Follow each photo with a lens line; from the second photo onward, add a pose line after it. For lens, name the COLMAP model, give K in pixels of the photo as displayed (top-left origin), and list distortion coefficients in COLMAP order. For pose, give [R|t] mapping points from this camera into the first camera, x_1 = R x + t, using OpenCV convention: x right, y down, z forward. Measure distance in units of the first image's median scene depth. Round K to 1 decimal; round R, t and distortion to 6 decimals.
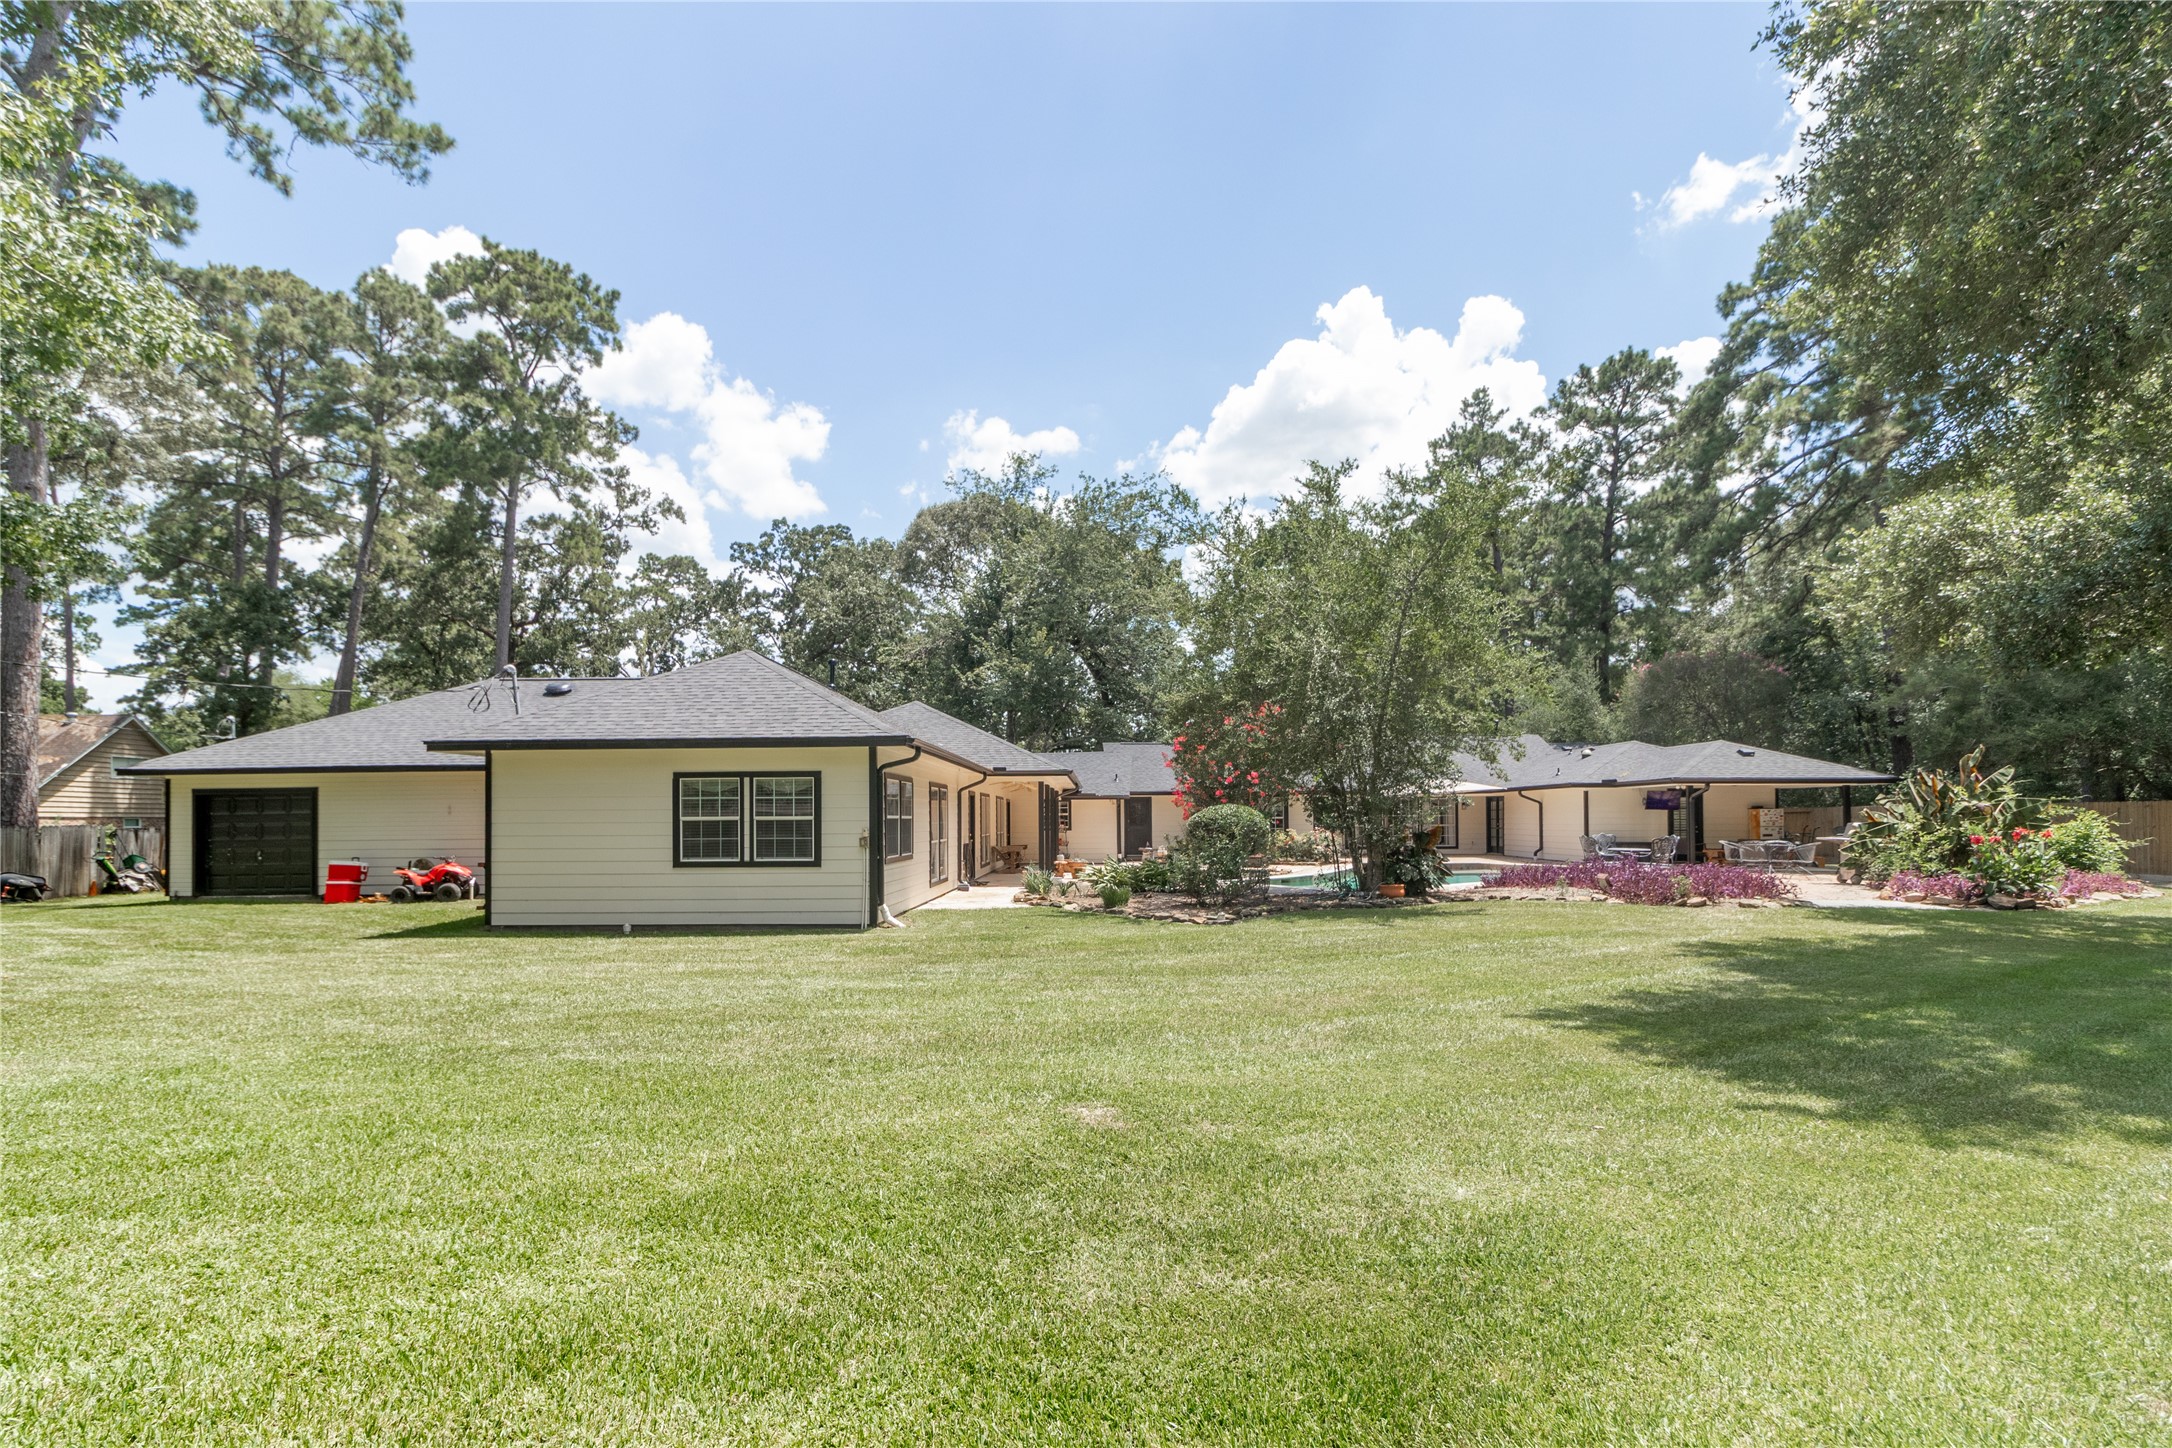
lens RADIAL K [[1044.1, 0, 1053.9], [0, 1044.1, 796.3], [0, 0, 1]] dist [0.004458, 0.000262]
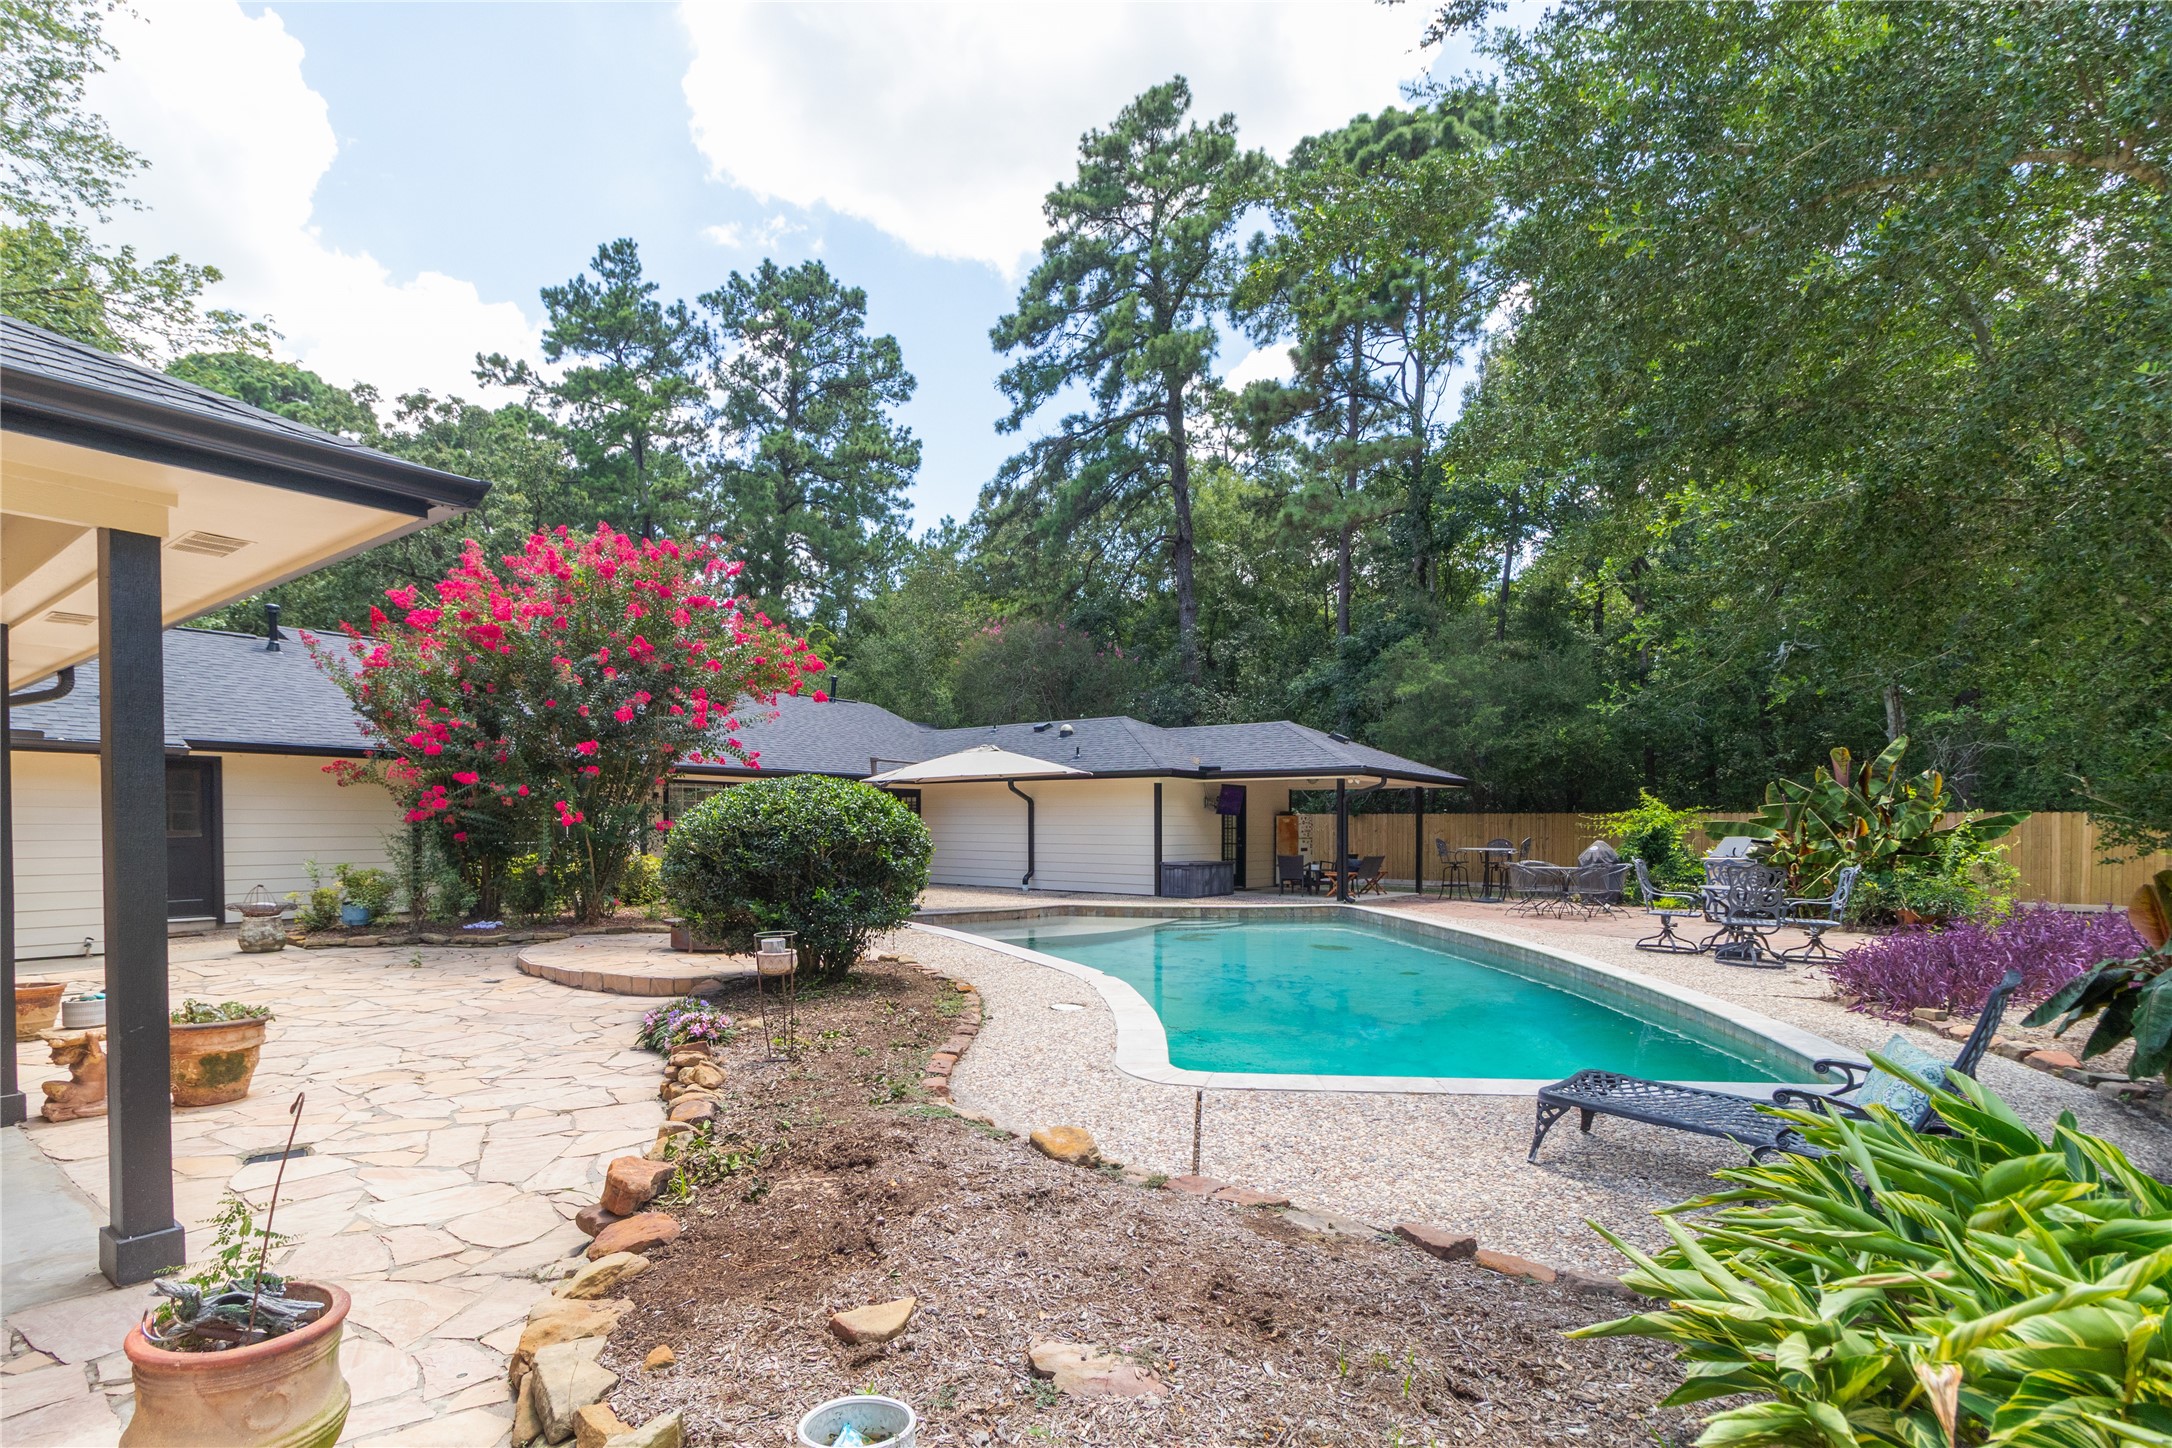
lens RADIAL K [[1058.7, 0, 1089.5], [0, 1058.7, 829.9], [0, 0, 1]] dist [0.001892, 0.000369]
pose [[0.562188, 0.003885, 0.827000, -0.043787], [-0.026200, 0.999571, 0.013115, 0.012964], [-0.826594, -0.029041, 0.562049, 0.532070]]
